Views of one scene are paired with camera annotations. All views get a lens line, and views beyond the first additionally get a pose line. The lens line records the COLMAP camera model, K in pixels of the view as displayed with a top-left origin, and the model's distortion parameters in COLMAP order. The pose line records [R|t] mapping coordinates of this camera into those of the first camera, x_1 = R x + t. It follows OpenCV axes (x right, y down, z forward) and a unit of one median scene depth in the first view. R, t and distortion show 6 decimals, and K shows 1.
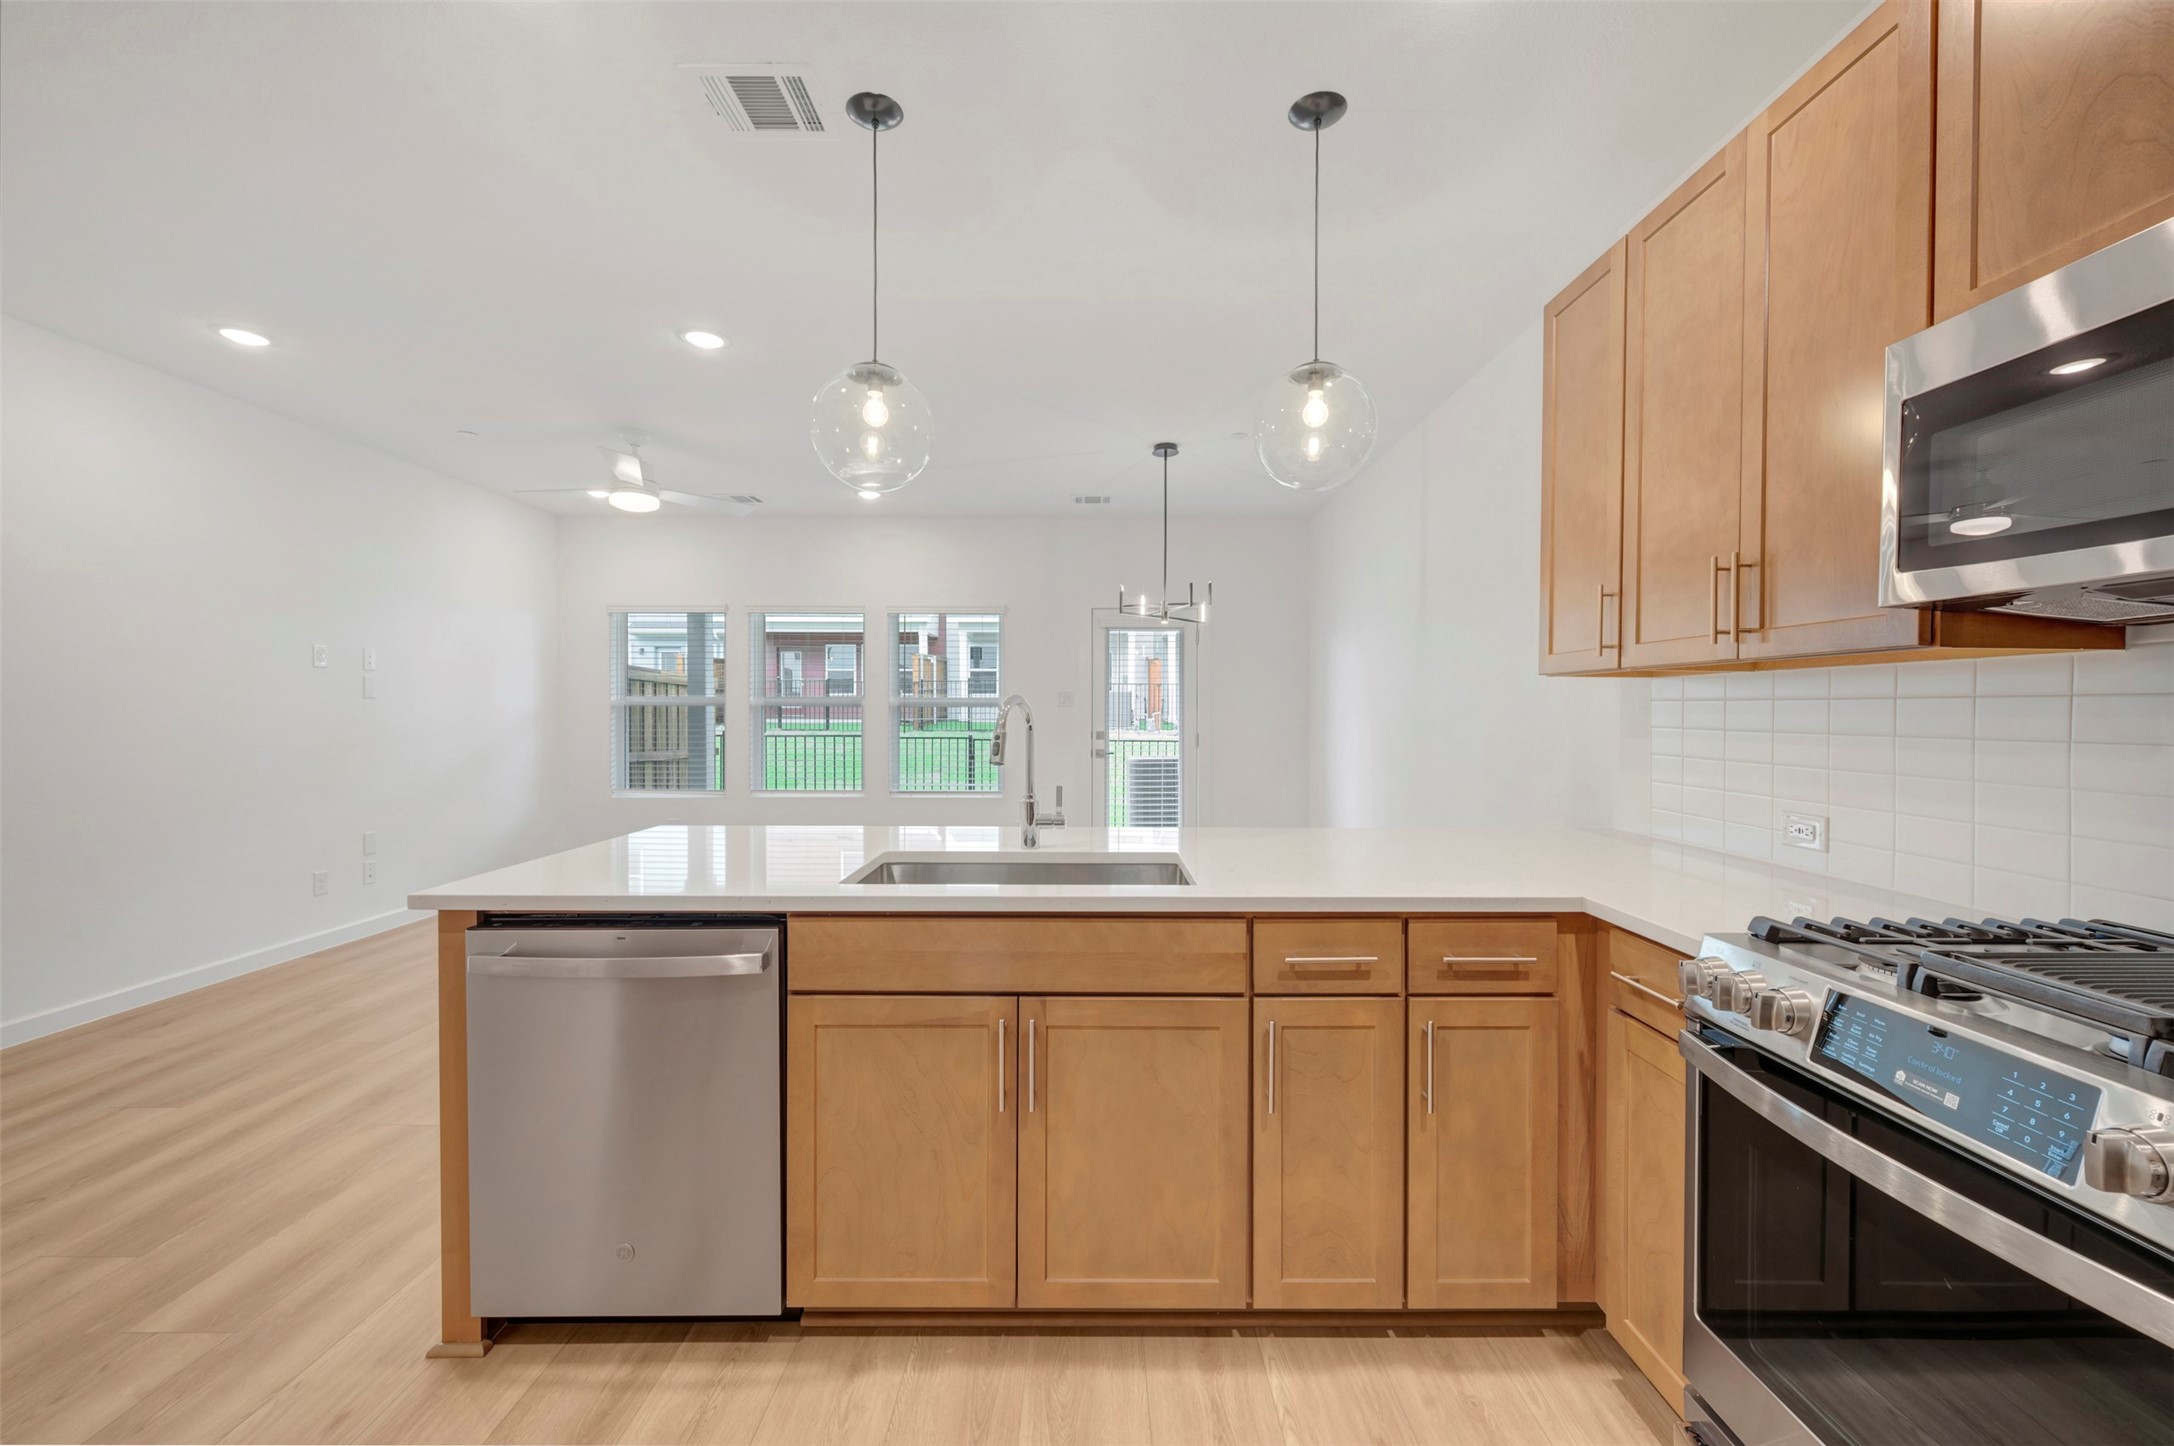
lens RADIAL K [[853.5, 0, 1089.8], [0, 853.5, 720.4], [0, 0, 1]] dist [0.000349, -0.000313]
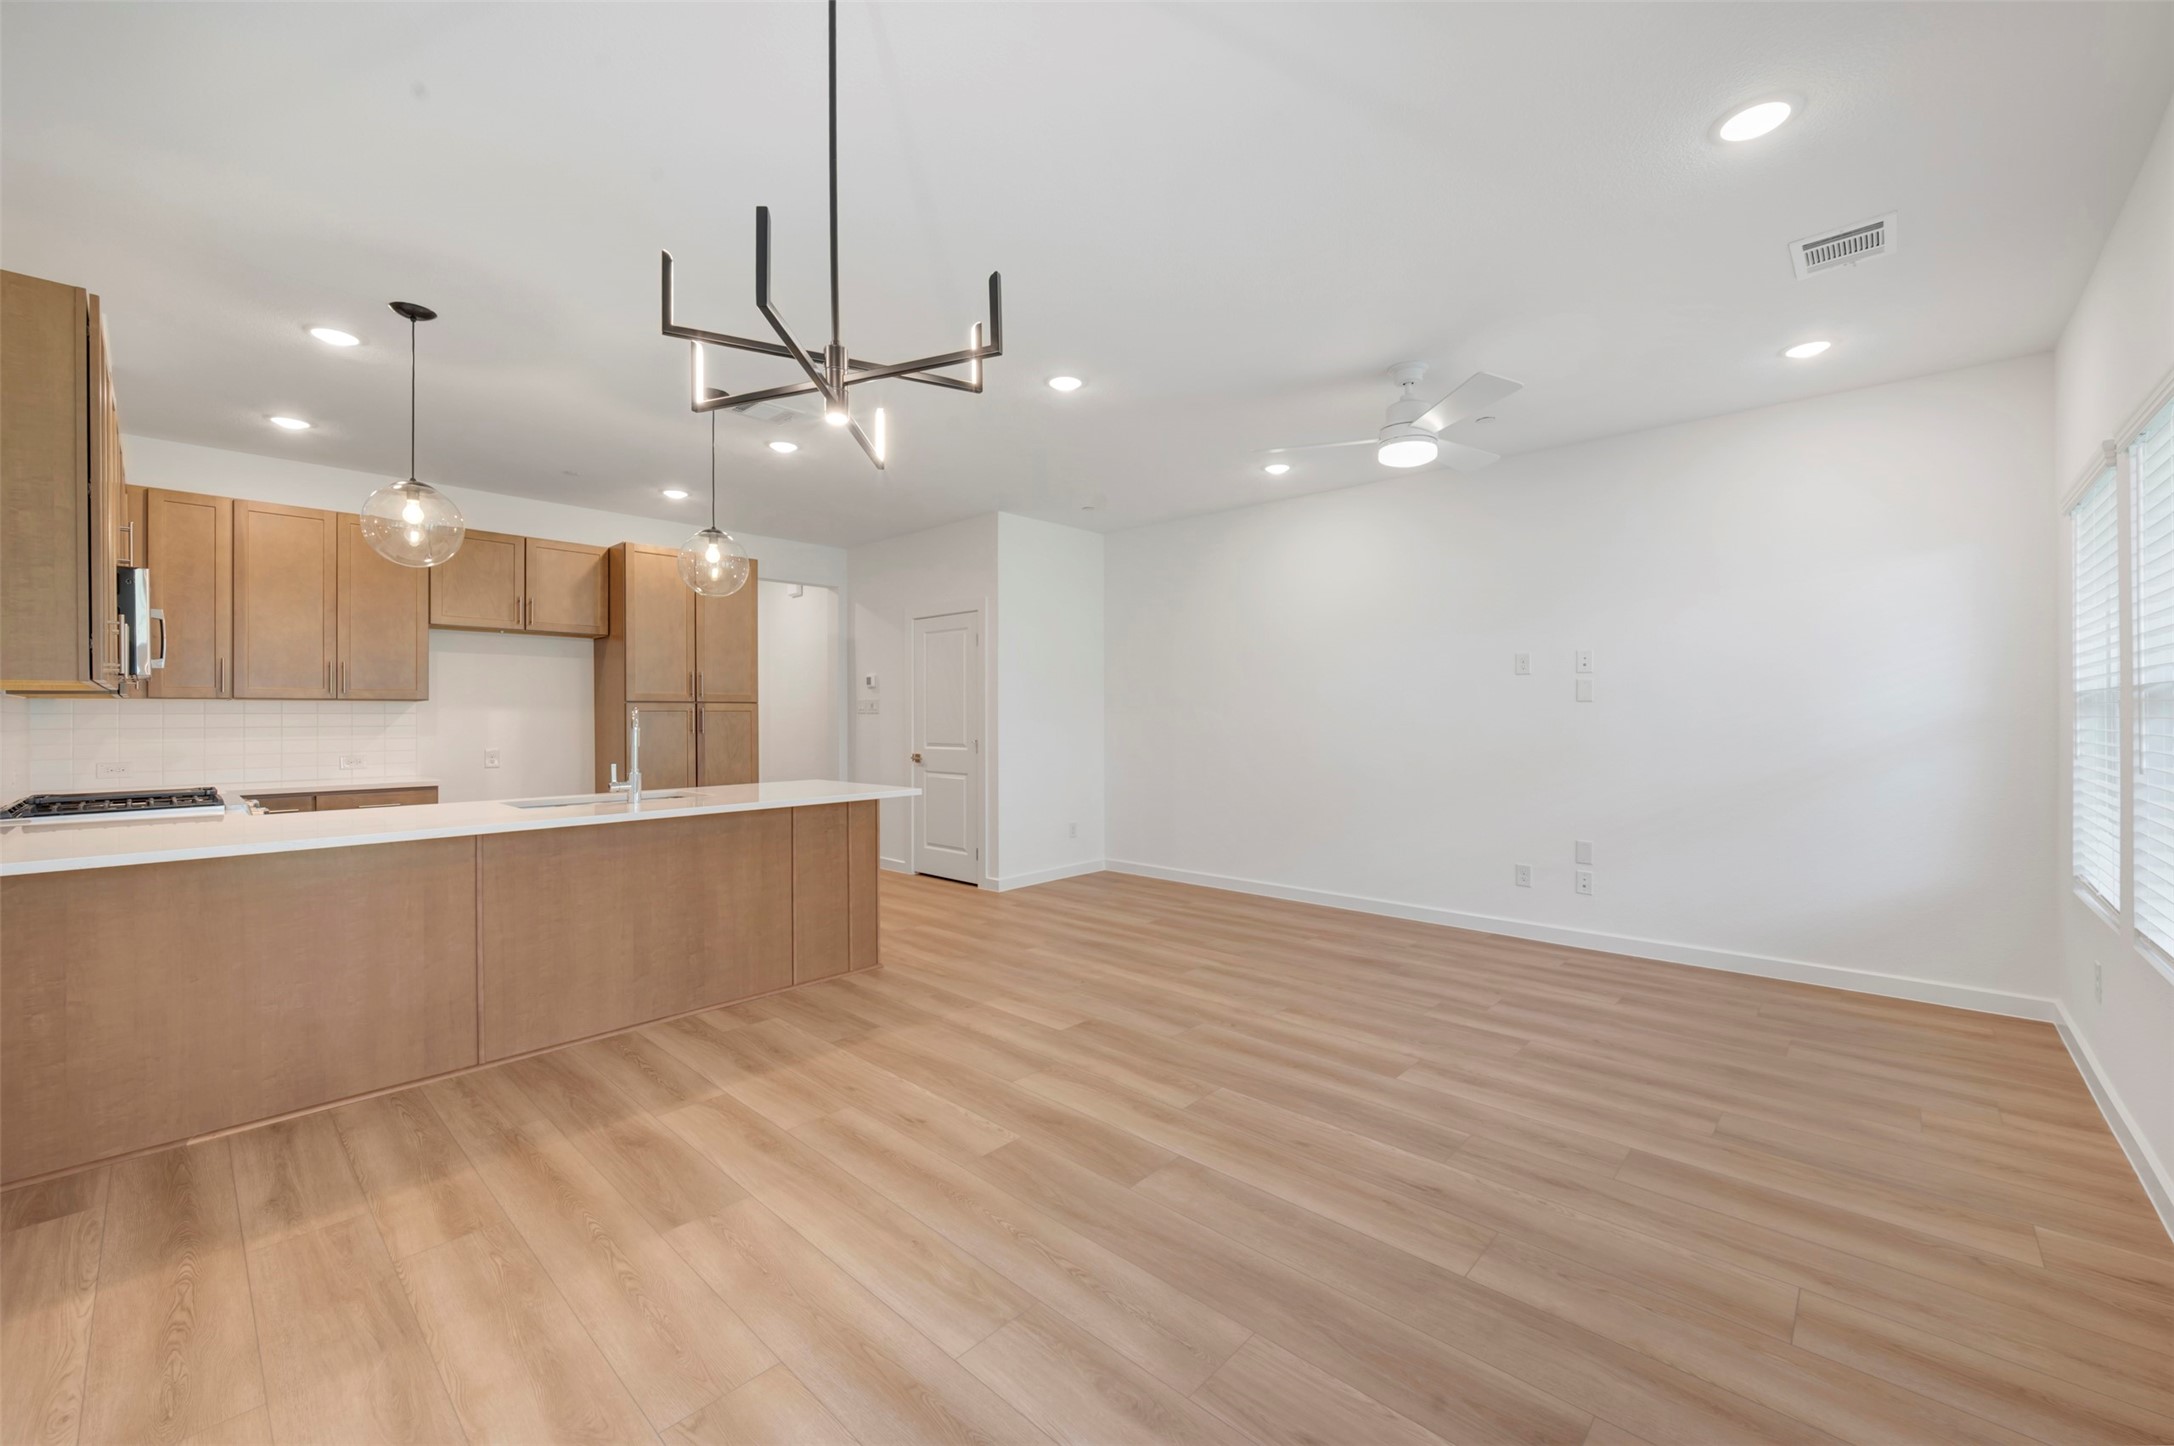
lens RADIAL K [[858.3, 0, 1092.4], [0, 858.3, 718.0], [0, 0, 1]] dist [-0.000166, -0.000298]
pose [[-0.679025, 0.002707, -0.734110, 0.246411], [-0.005836, 0.999942, 0.009084, -0.013160], [0.734092, 0.010452, -0.678970, 1.273400]]
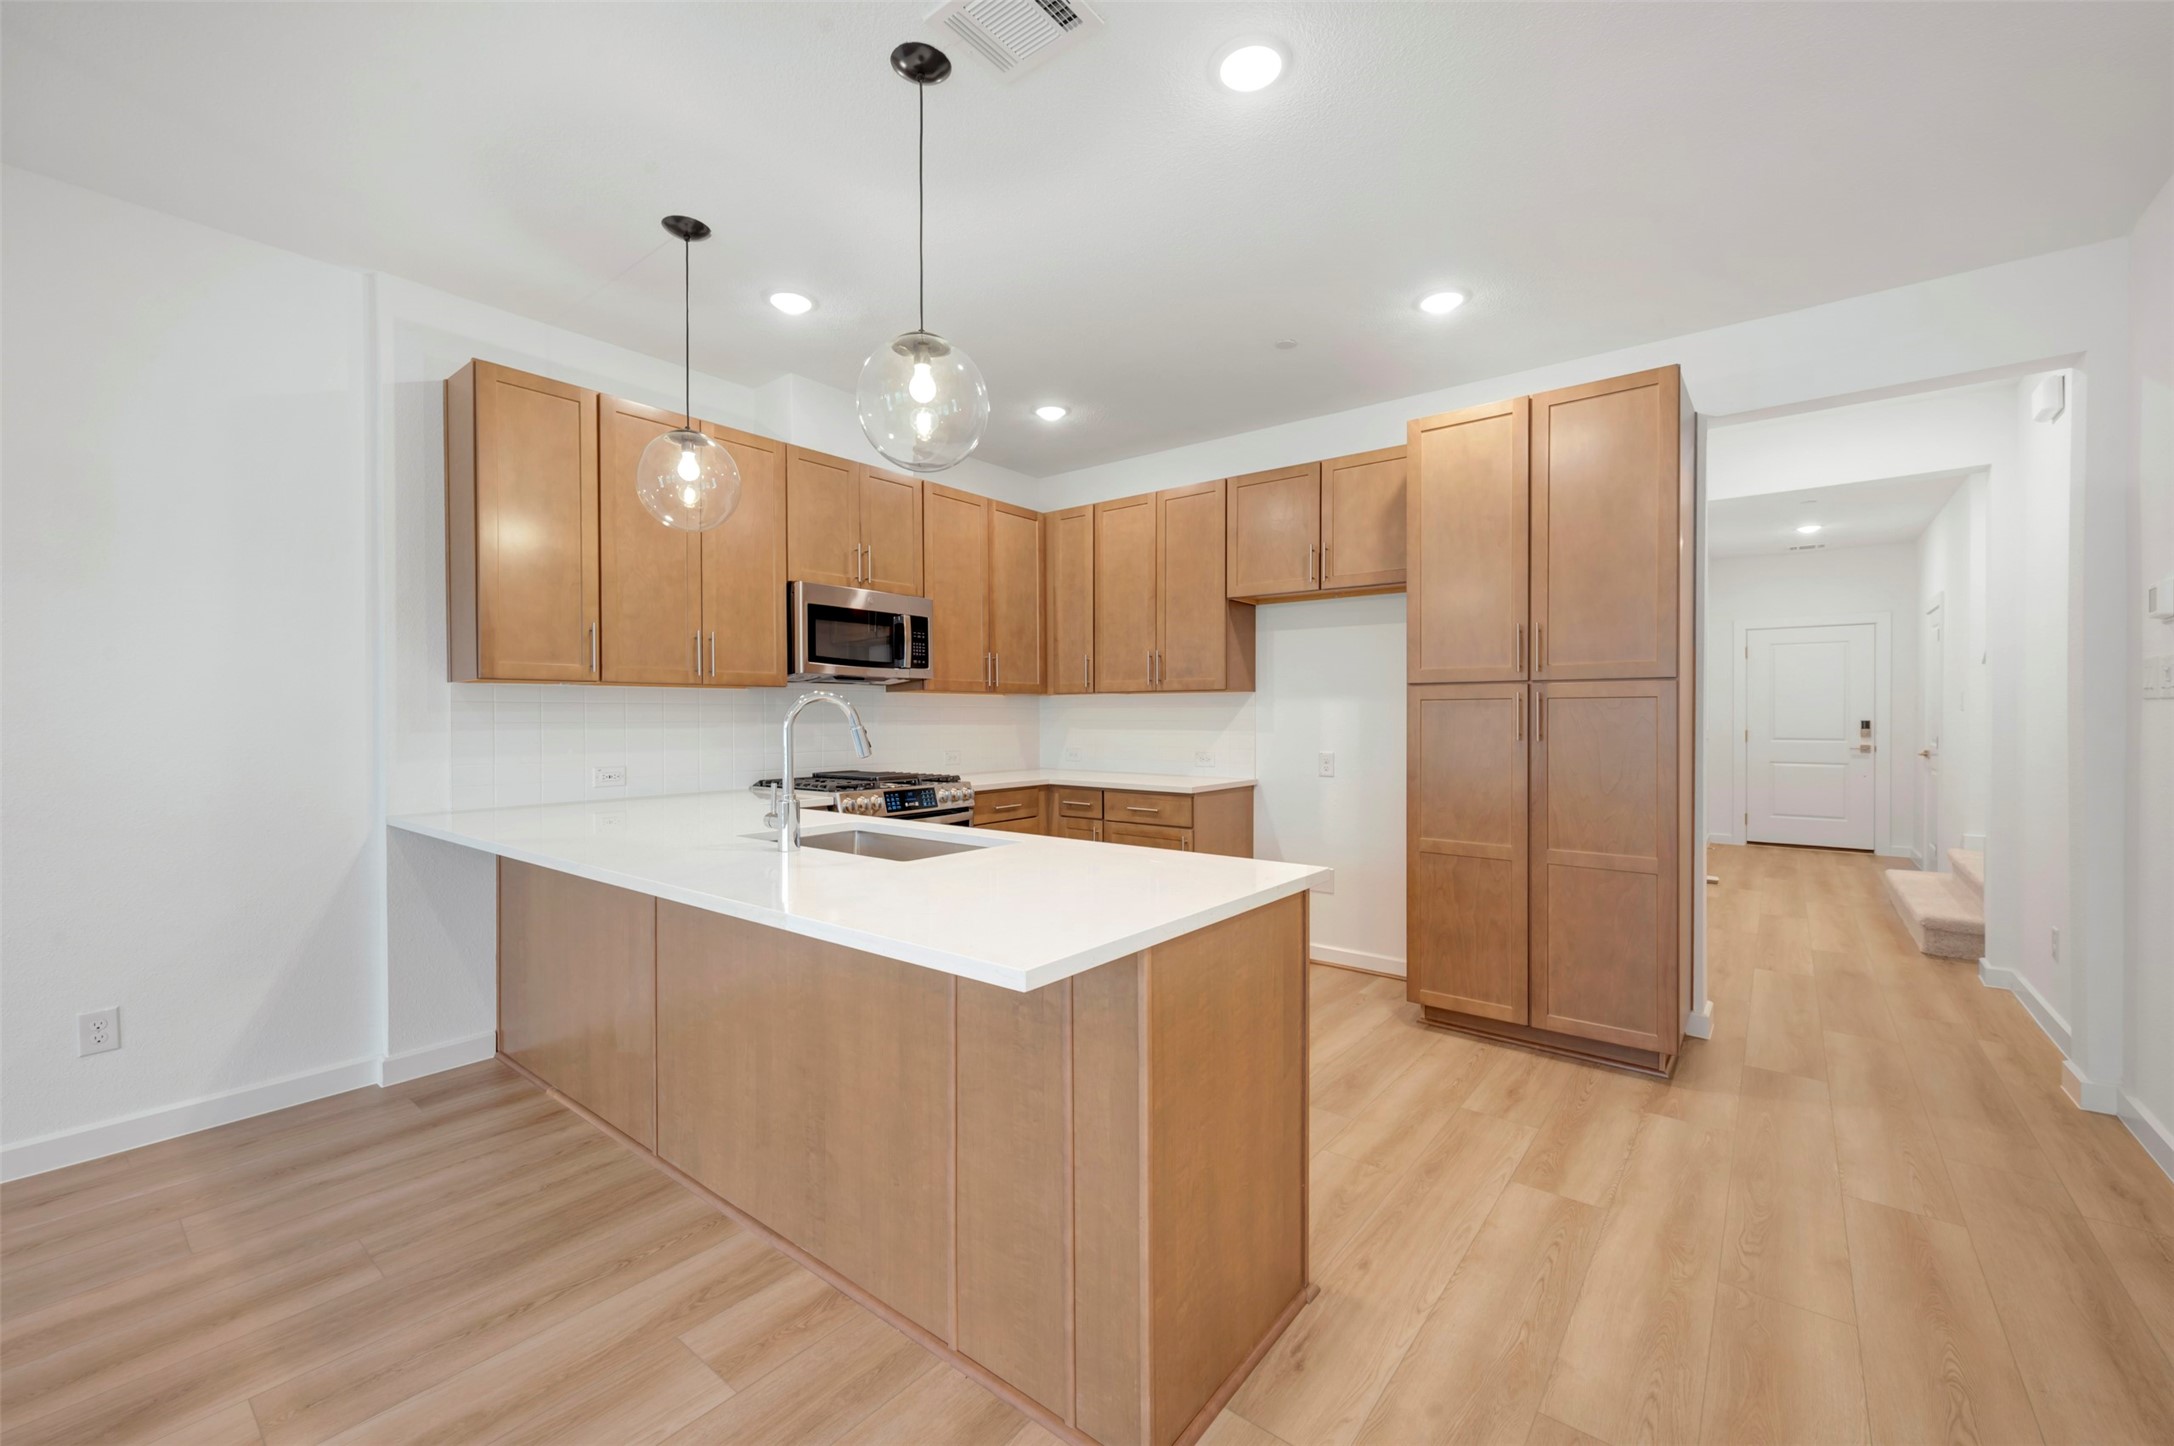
lens RADIAL K [[868.3, 0, 1090.5], [0, 868.3, 718.9], [0, 0, 1]] dist [0.000464, 0.000112]
pose [[-0.782660, -0.003347, 0.622440, -0.439954], [0.007152, 0.999871, 0.014370, -0.004669], [-0.622408, 0.015699, -0.782535, 0.726984]]
